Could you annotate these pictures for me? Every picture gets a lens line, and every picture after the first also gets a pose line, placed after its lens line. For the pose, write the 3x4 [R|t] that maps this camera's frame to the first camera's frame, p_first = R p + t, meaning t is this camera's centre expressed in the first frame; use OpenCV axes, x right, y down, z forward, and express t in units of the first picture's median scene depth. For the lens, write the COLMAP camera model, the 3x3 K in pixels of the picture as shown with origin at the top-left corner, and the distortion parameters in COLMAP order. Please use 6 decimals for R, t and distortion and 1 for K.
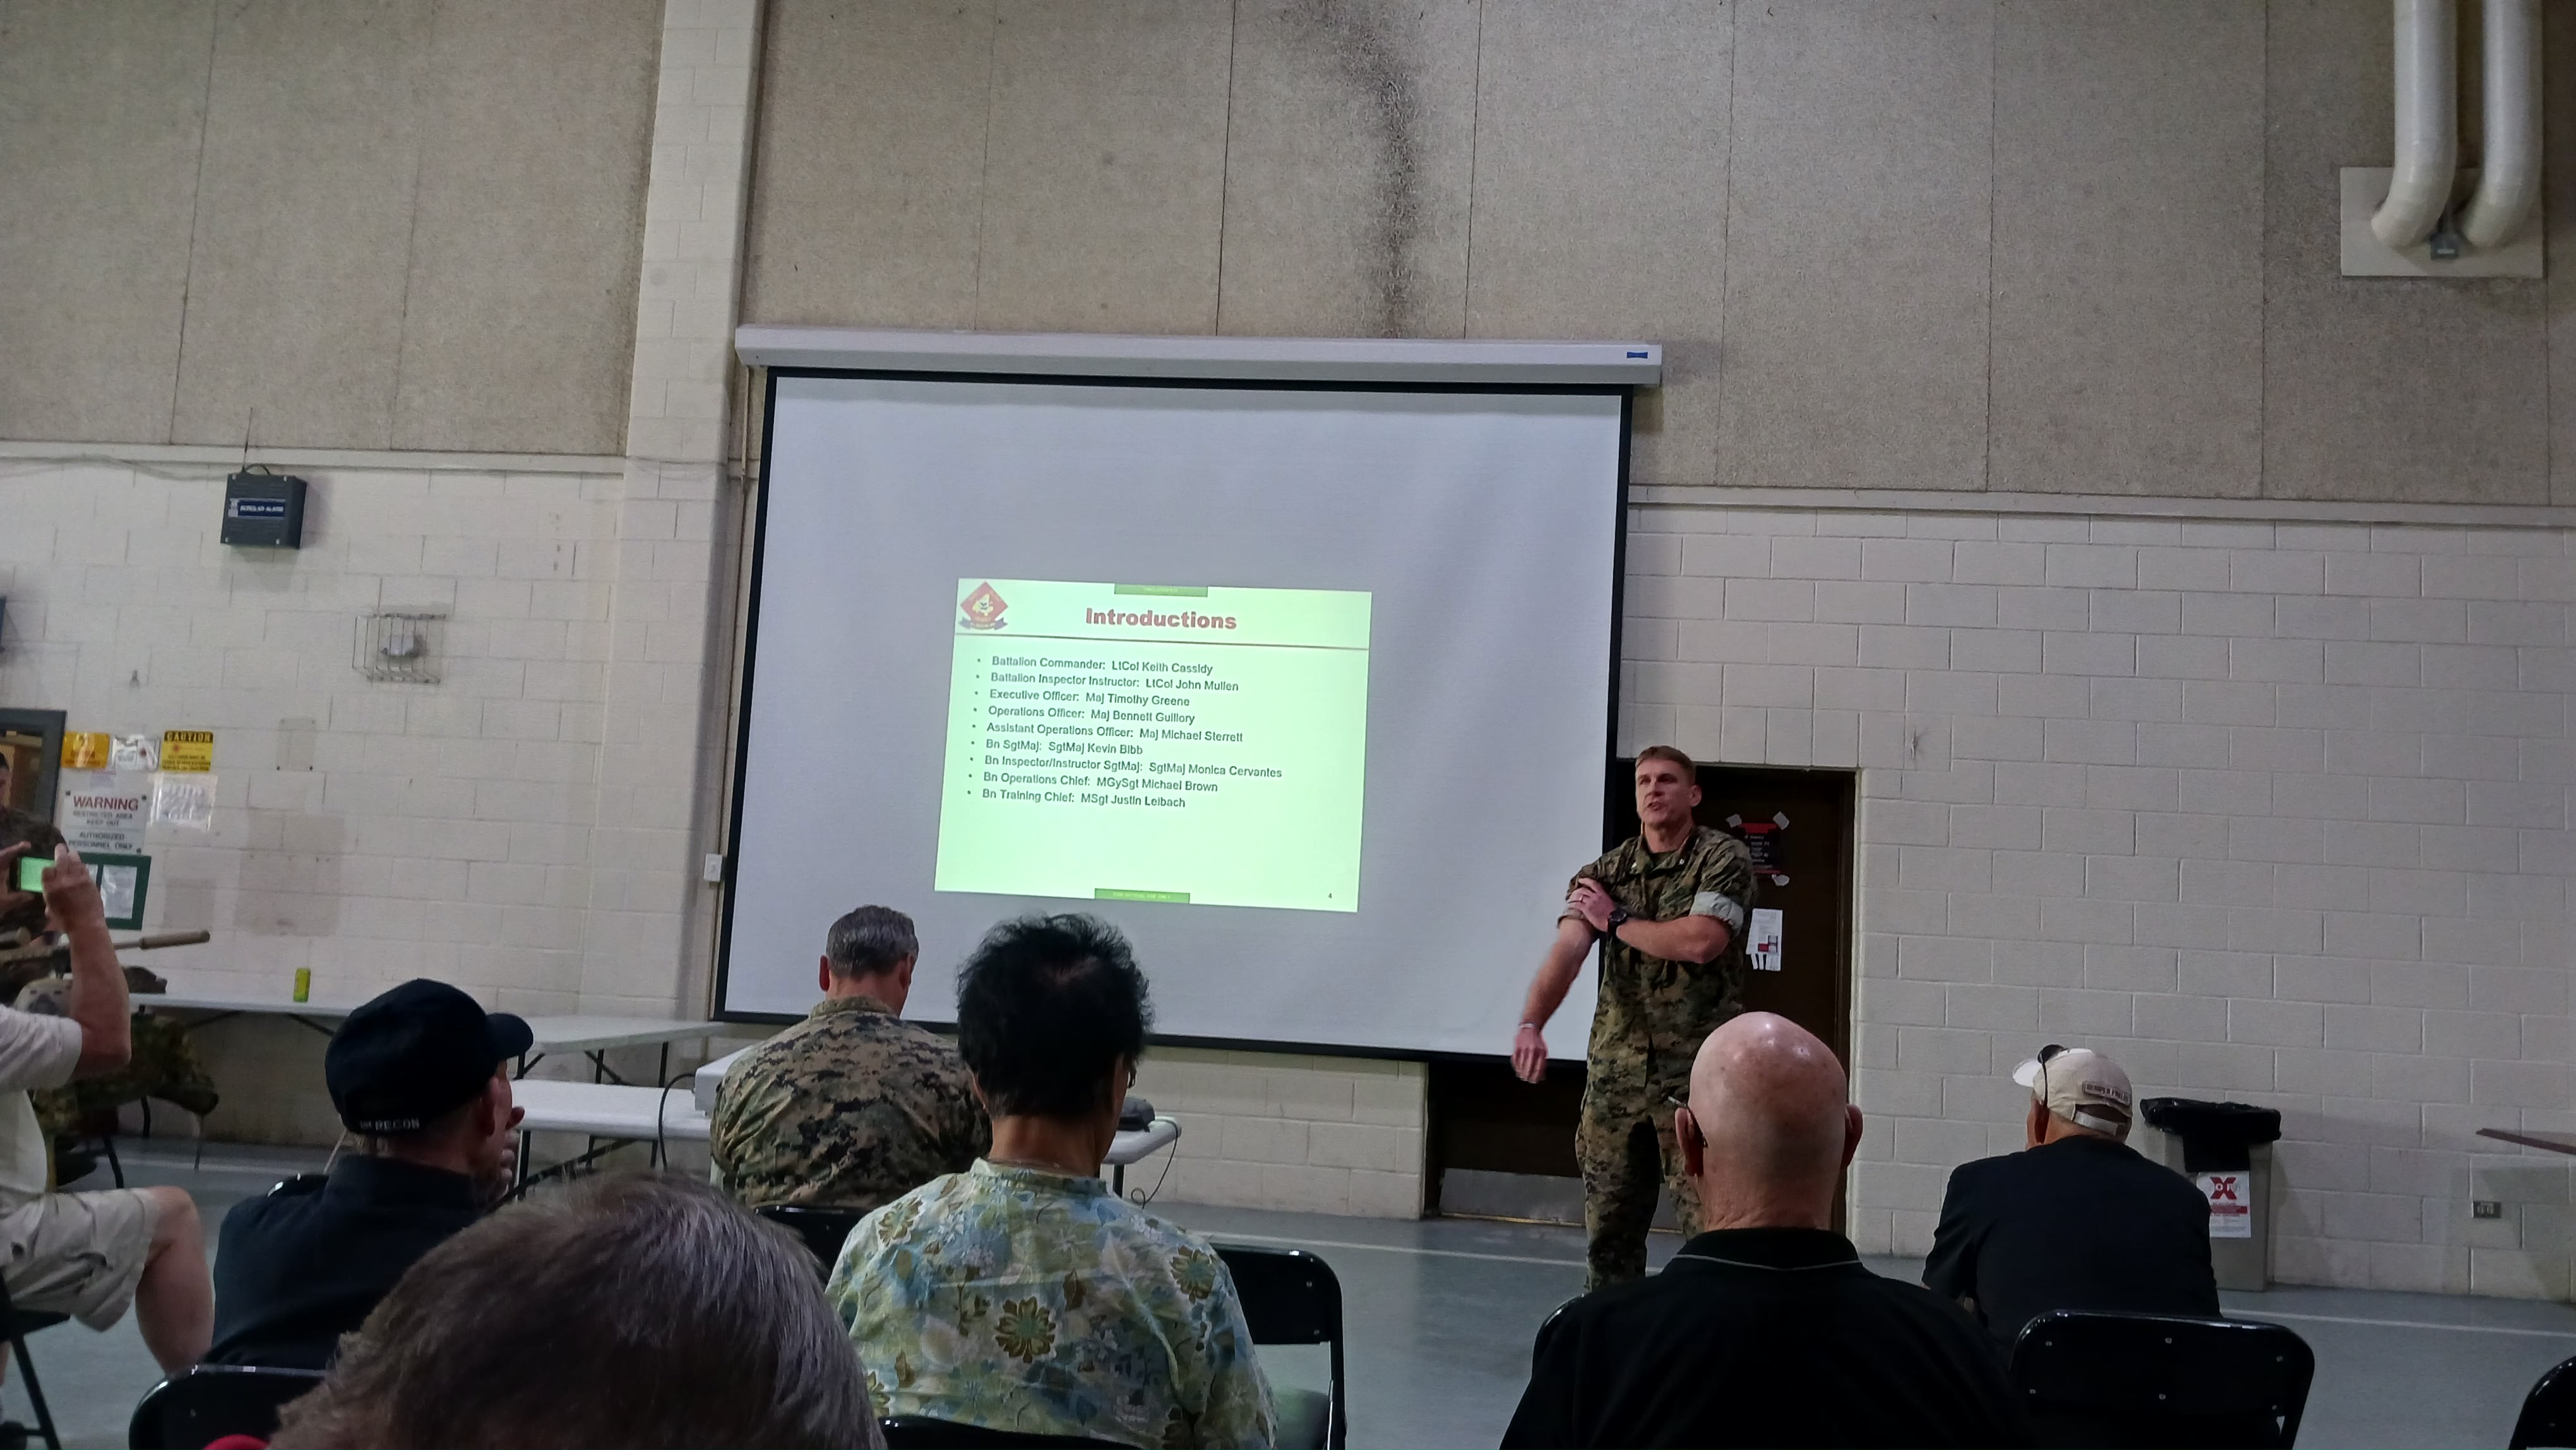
lens RADIAL K [[2151.2, 0, 1283.7], [0, 2151.2, 700.1], [0, 0, 1]] dist [0.071448, -0.156578]
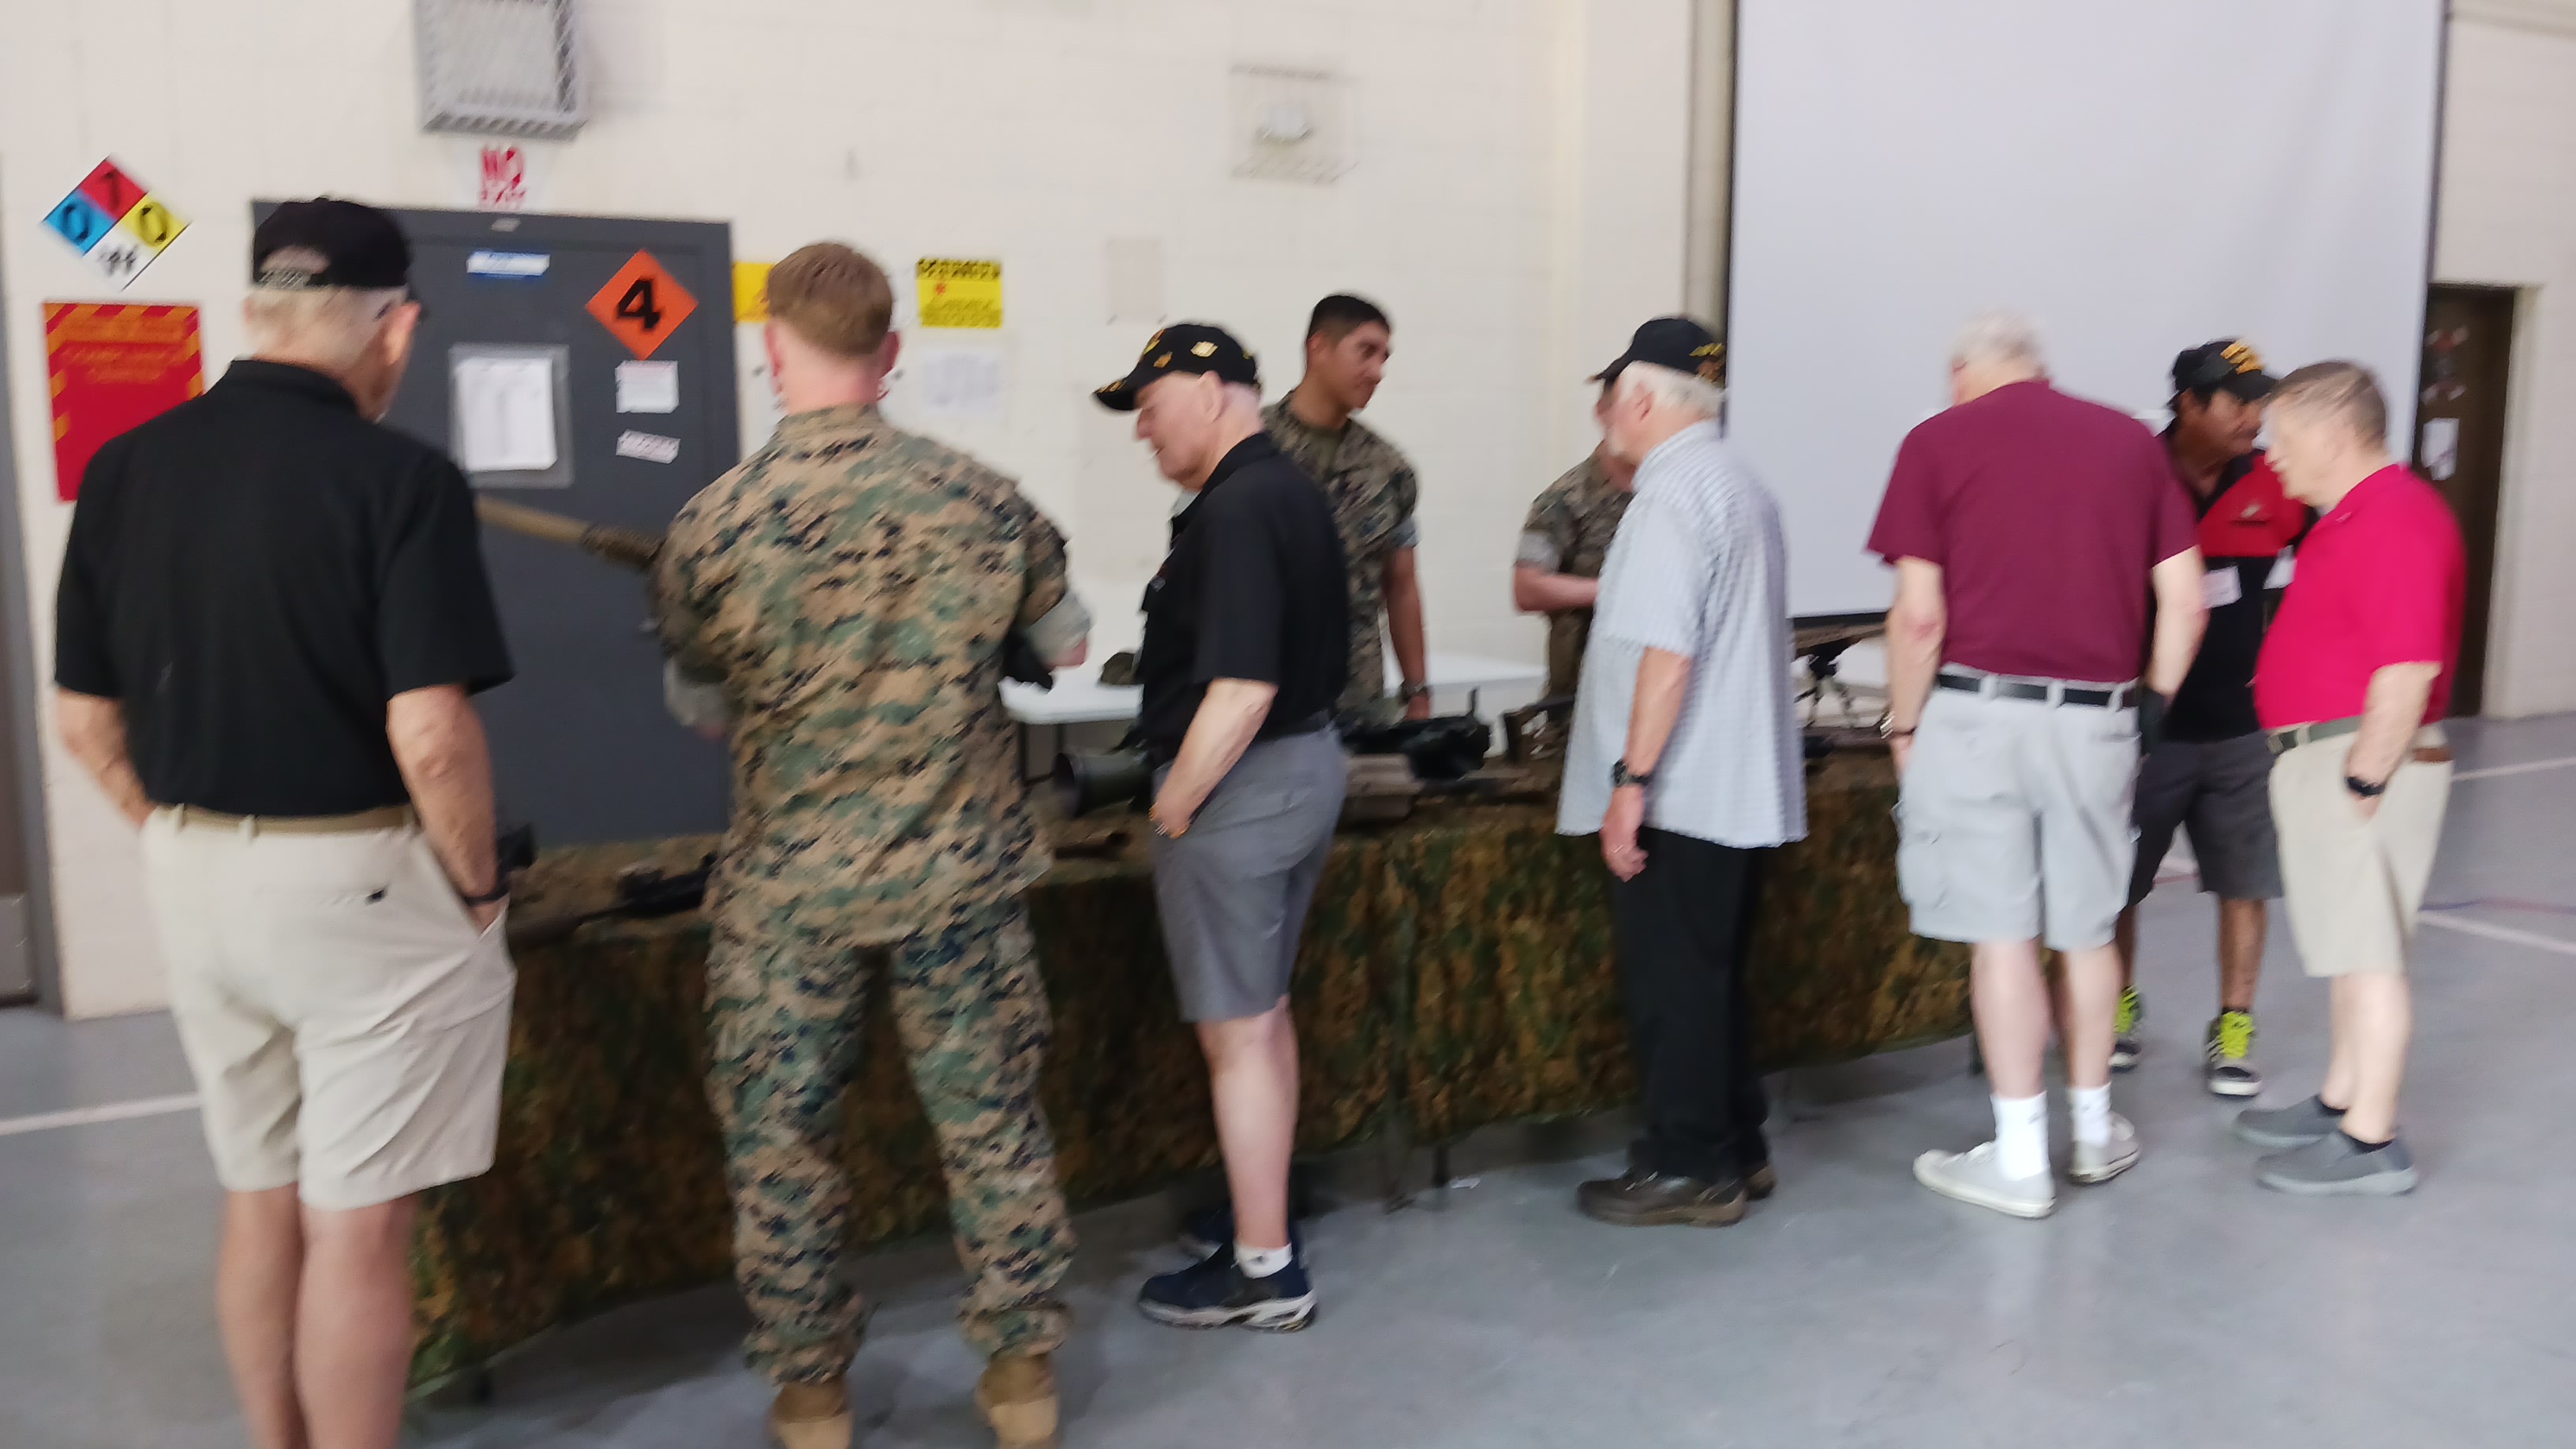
lens RADIAL K [[2150.9, 0, 1283.7], [0, 2150.9, 699.6], [0, 0, 1]] dist [0.071448, -0.156578]
pose [[0.792139, -0.132212, 0.595850, -0.847268], [-0.029210, 0.966925, 0.253381, -0.022570], [-0.609642, -0.218118, 0.762077, 0.495403]]
